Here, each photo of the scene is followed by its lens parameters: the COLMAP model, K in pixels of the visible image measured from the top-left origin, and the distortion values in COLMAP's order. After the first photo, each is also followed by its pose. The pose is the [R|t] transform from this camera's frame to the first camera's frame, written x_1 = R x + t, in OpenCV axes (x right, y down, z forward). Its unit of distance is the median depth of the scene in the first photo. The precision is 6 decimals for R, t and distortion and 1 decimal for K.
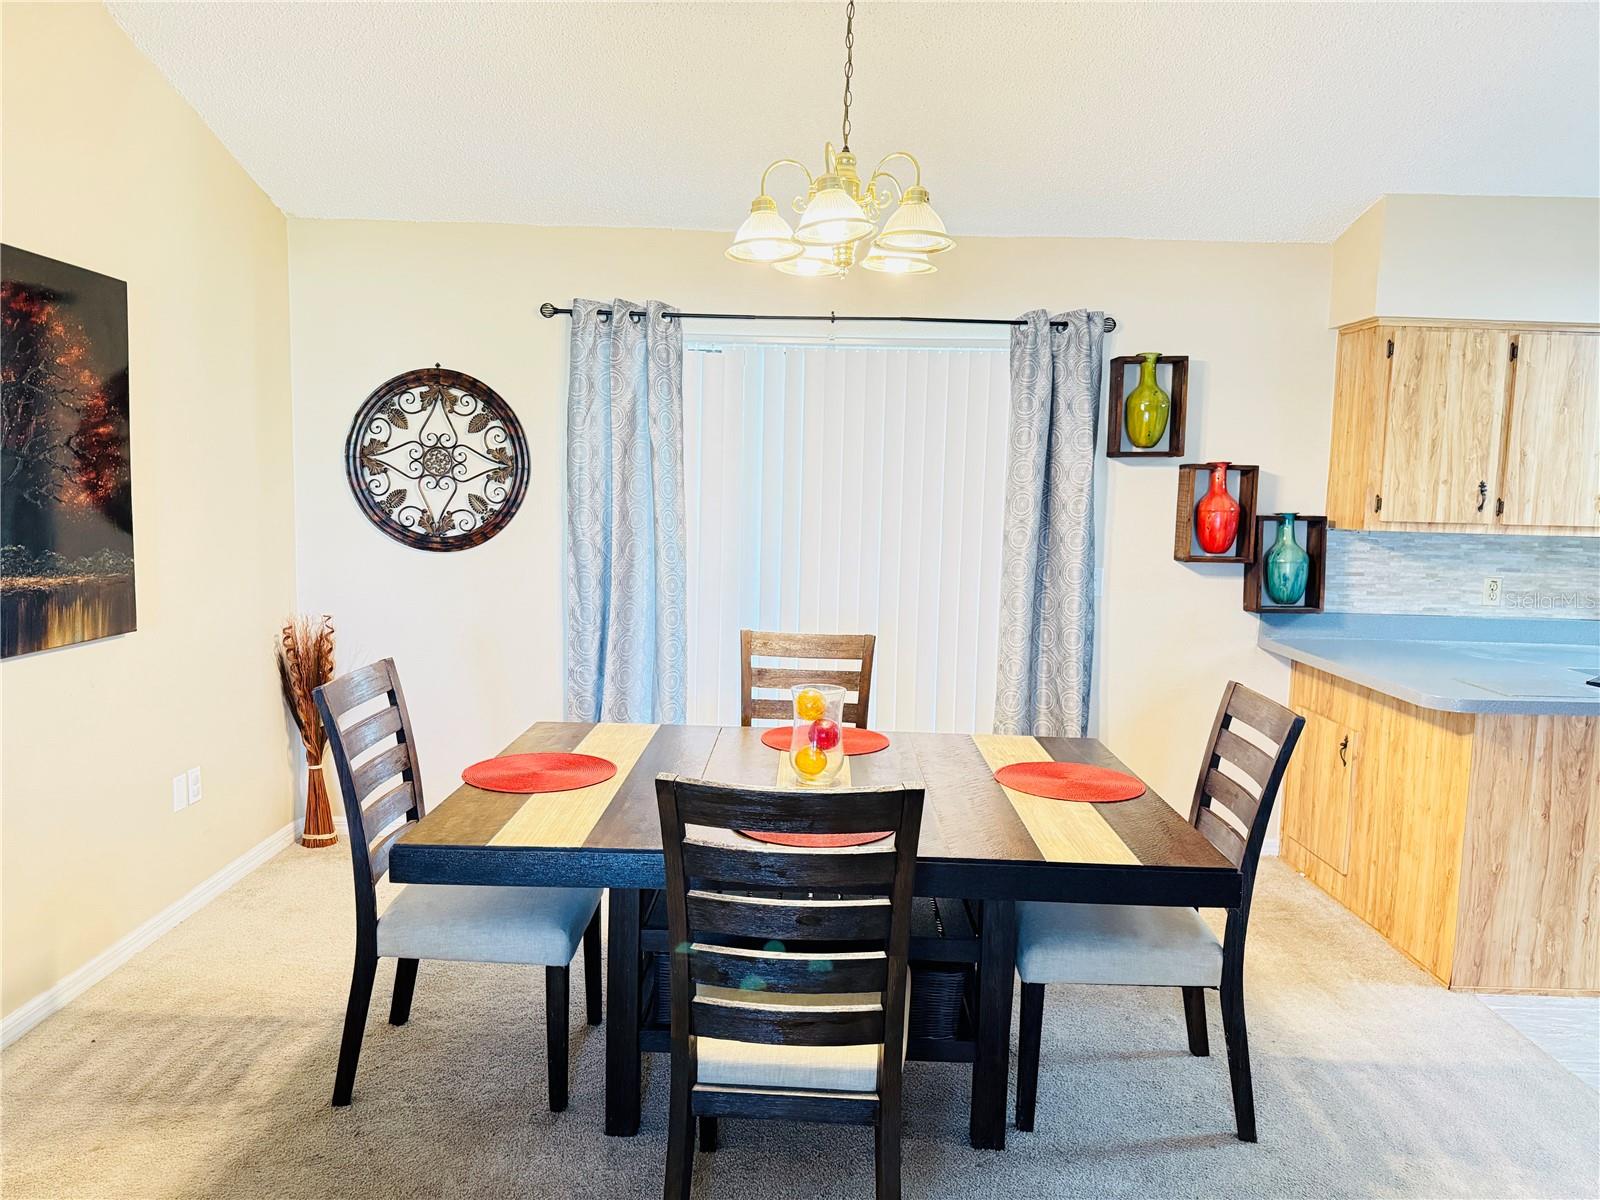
lens RADIAL K [[1102.2, 0, 807.6], [0, 1102.2, 606.2], [0, 0, 1]] dist [0.034834, -0.044897]
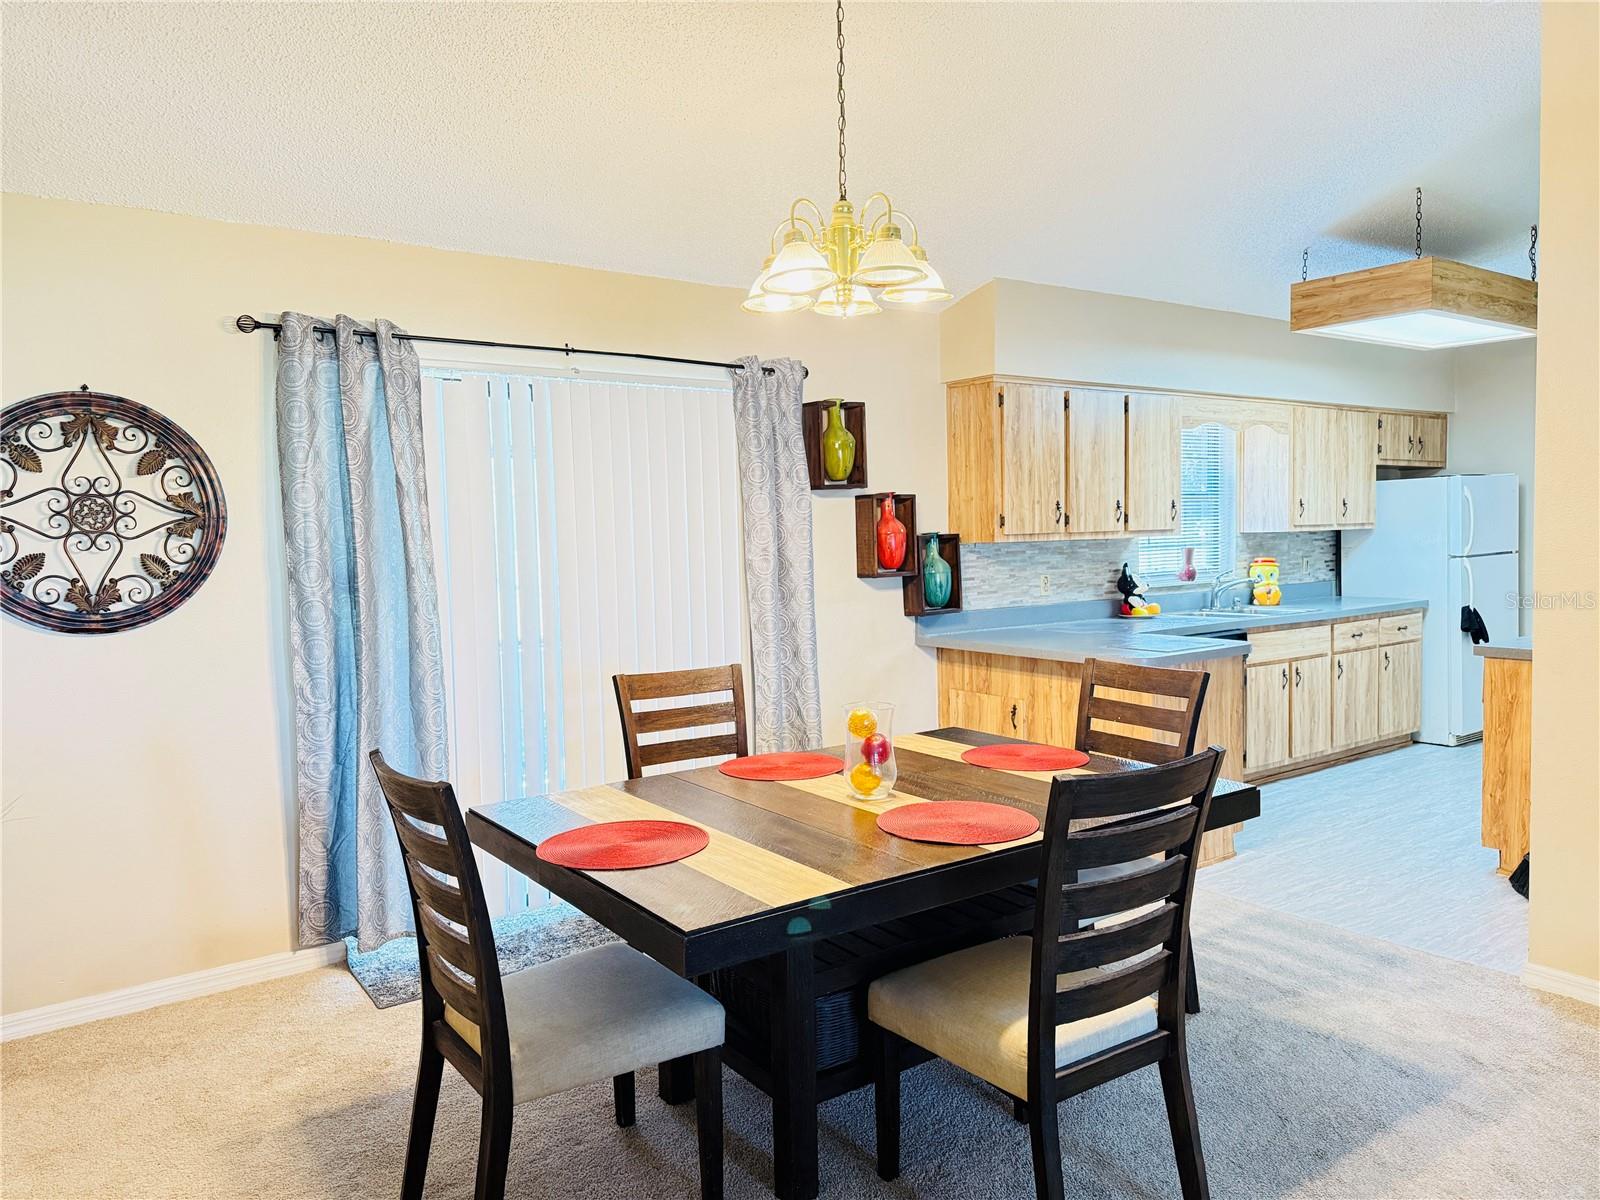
lens RADIAL K [[1117.8, 0, 797.2], [0, 1117.8, 599.4], [0, 0, 1]] dist [0.116189, -0.202836]
pose [[0.800281, -0.079744, 0.594299, -0.415316], [0.108856, 0.993970, -0.013212, -0.010778], [-0.589662, 0.075266, 0.804136, 0.103701]]
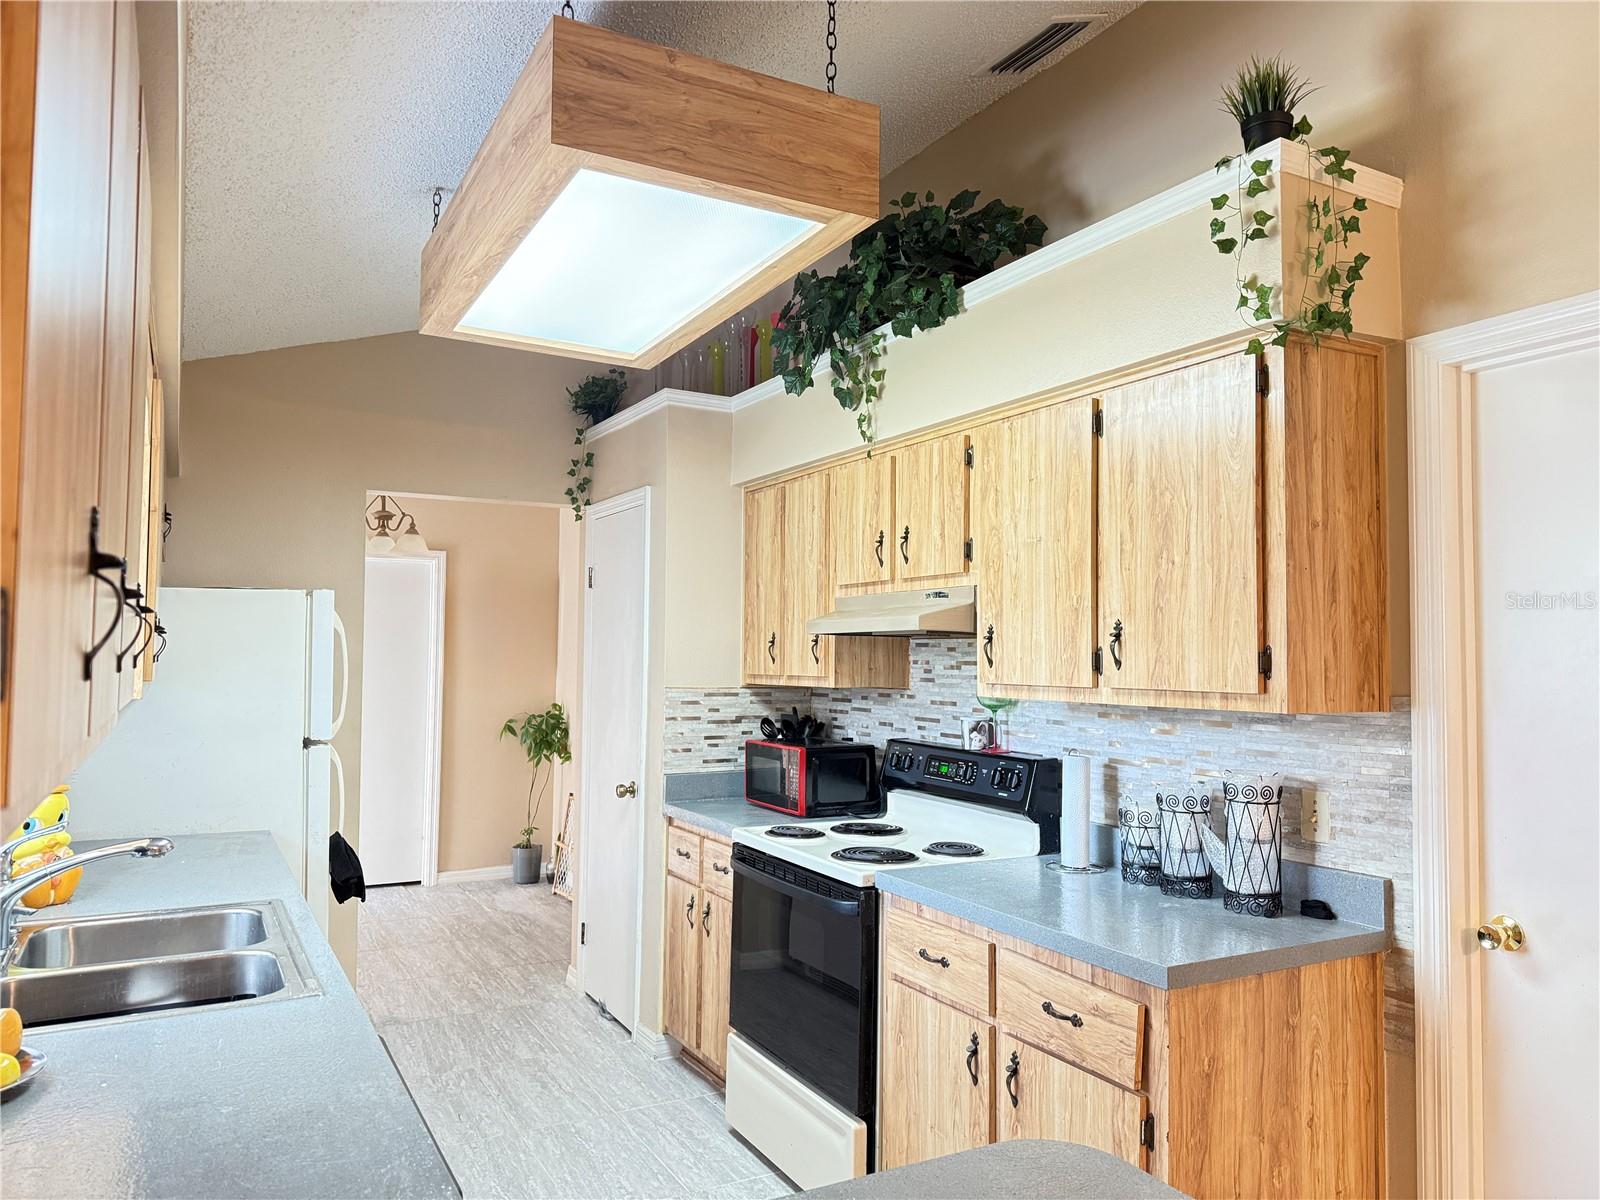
lens RADIAL K [[1102.2, 0, 807.6], [0, 1102.2, 606.2], [0, 0, 1]] dist [0.034834, -0.044897]
pose [[-0.497057, 0.011470, 0.867642, 0.370990], [0.076997, 0.996551, 0.030936, -0.087719], [-0.864295, 0.082183, -0.496226, 0.916627]]
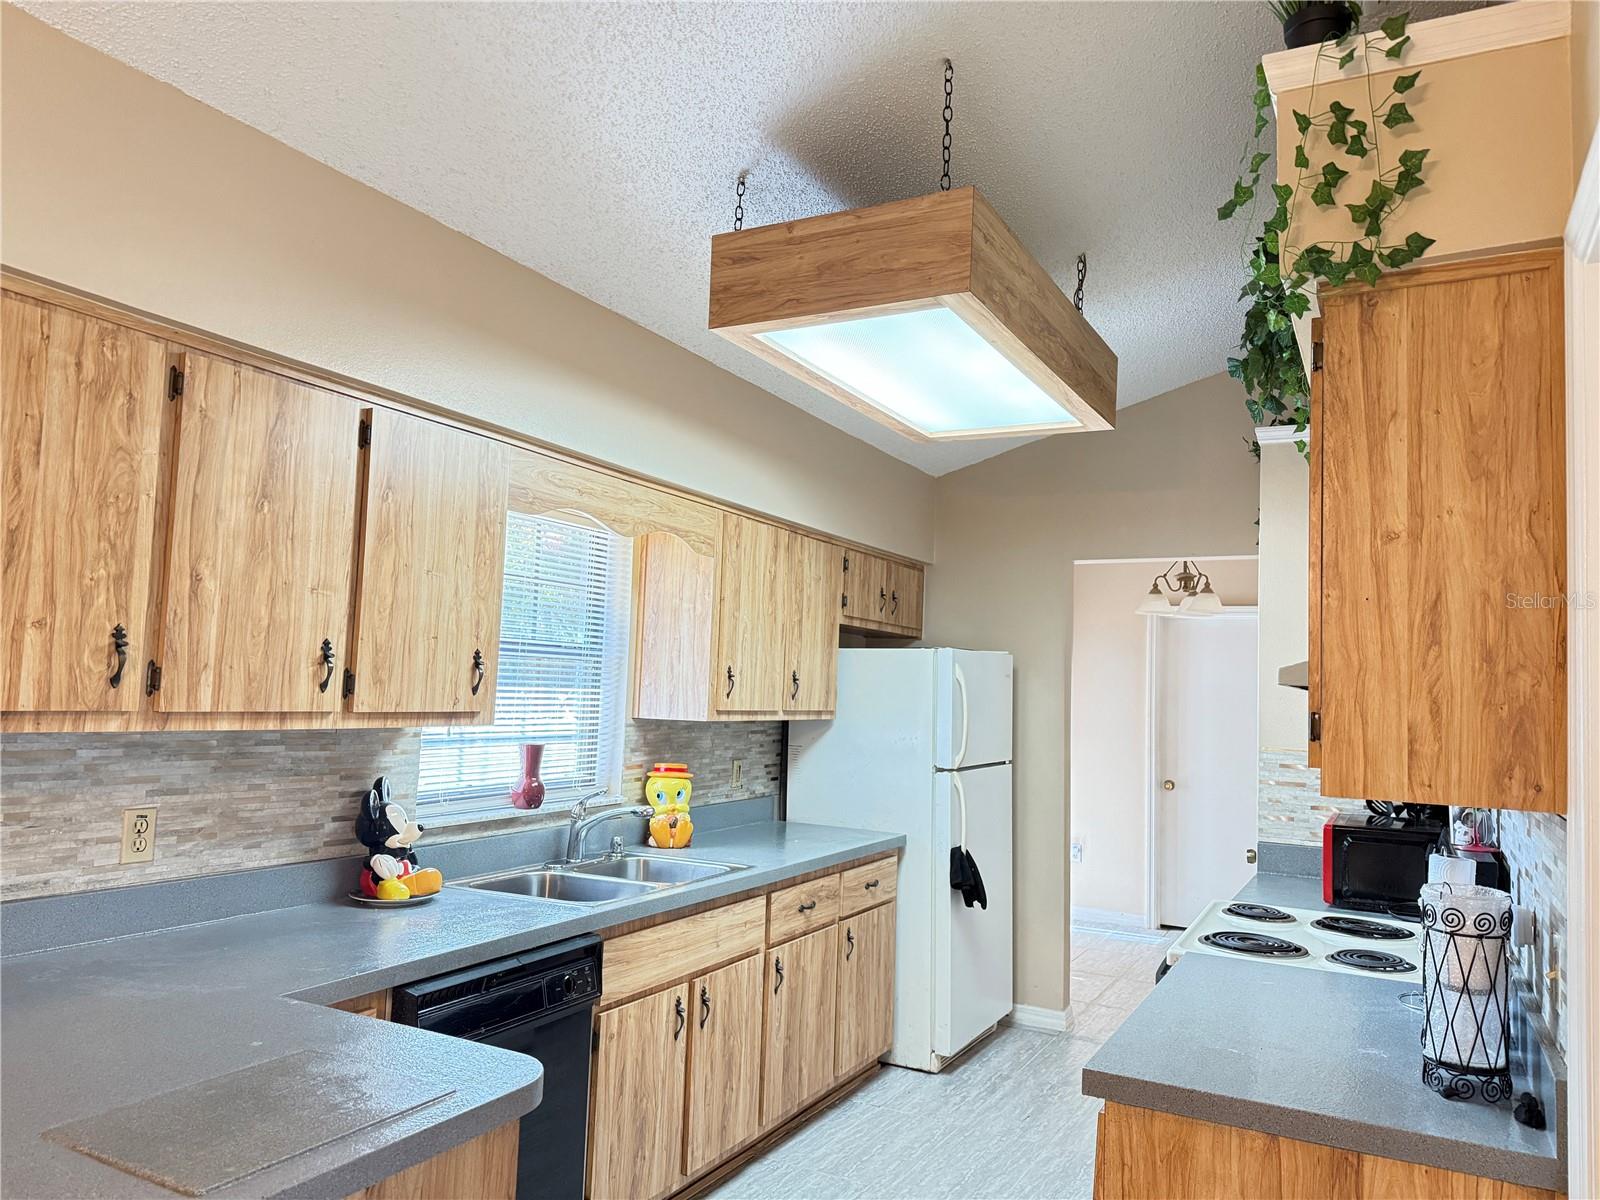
lens RADIAL K [[1117.2, 0, 799.4], [0, 1117.2, 607.6], [0, 0, 1]] dist [0.000184, -0.005496]
pose [[0.458921, 0.056674, 0.886668, 0.282603], [0.071986, 0.992311, -0.100685, -0.045146], [-0.885556, 0.110034, 0.451312, 0.467578]]
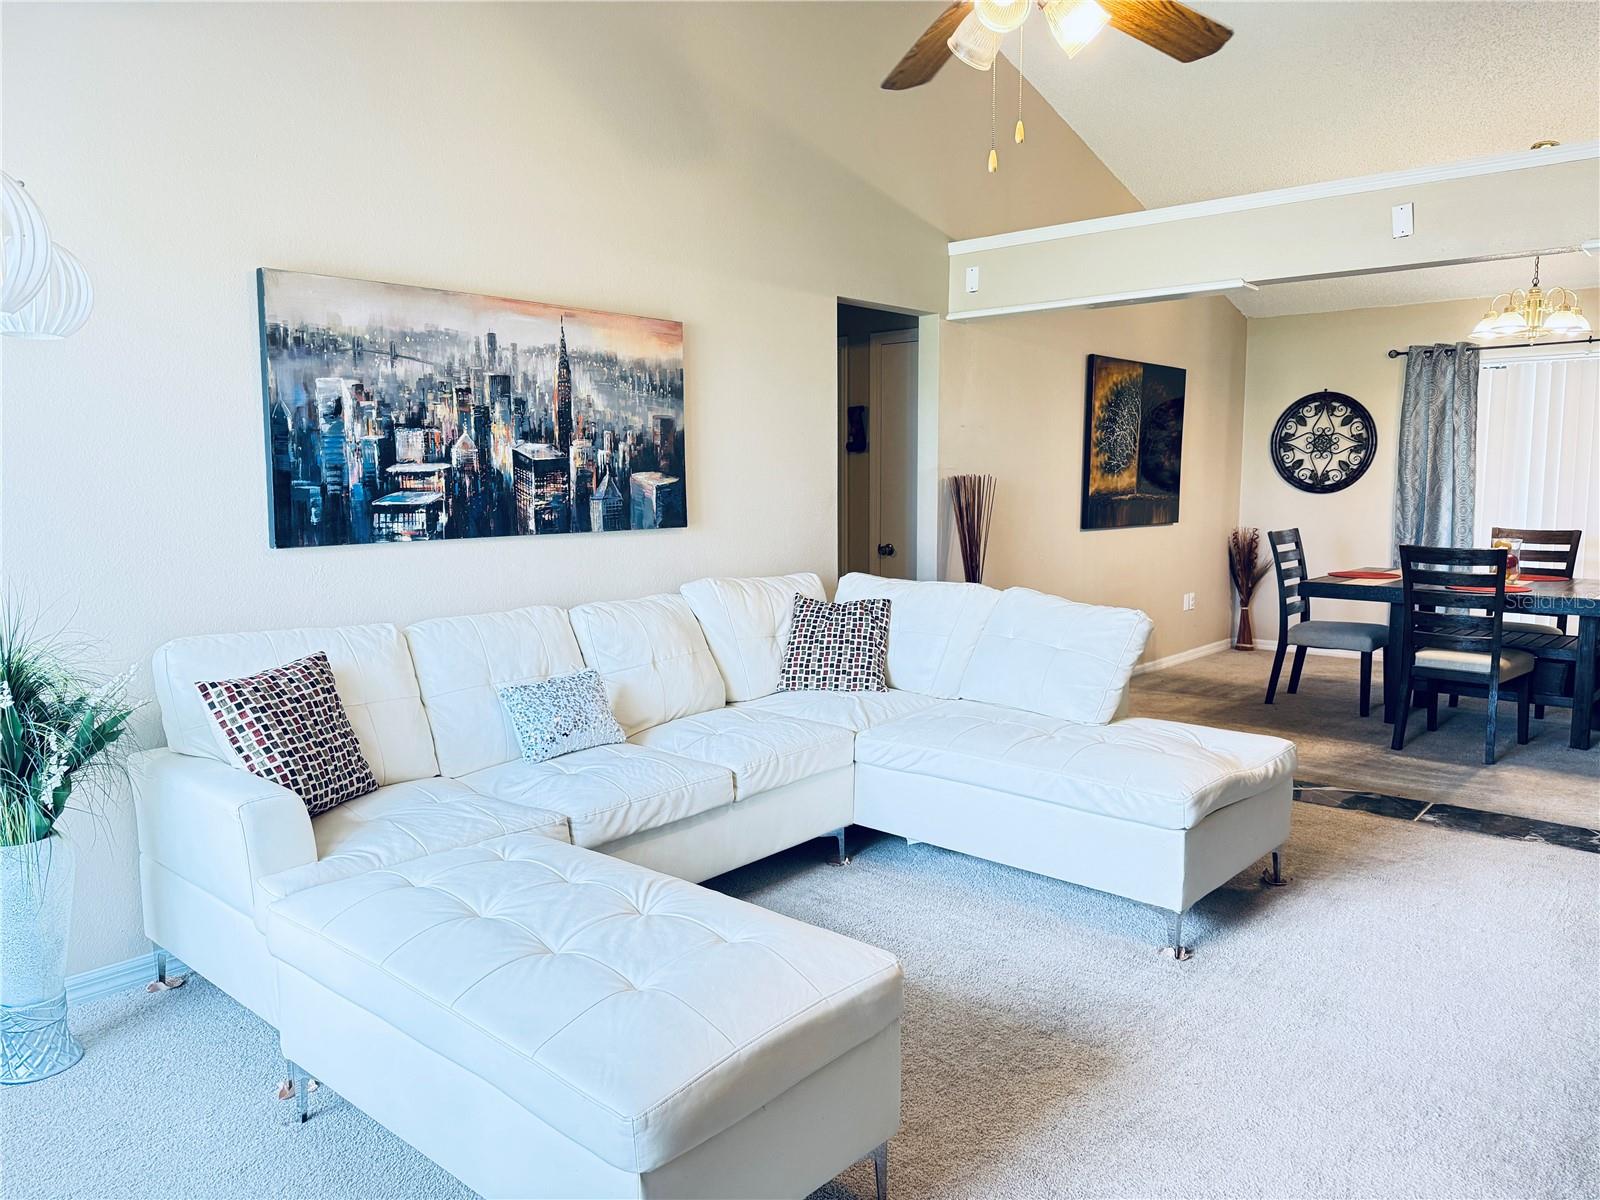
lens RADIAL K [[1127.5, 0, 842.5], [0, 1127.5, 601.0], [0, 0, 1]] dist [0.113332, -0.152798]
pose [[0.761675, 0.046900, -0.646260, 0.293264], [-0.048011, 0.998720, 0.015893, 0.136003], [0.646178, 0.018922, 0.762952, -0.938382]]
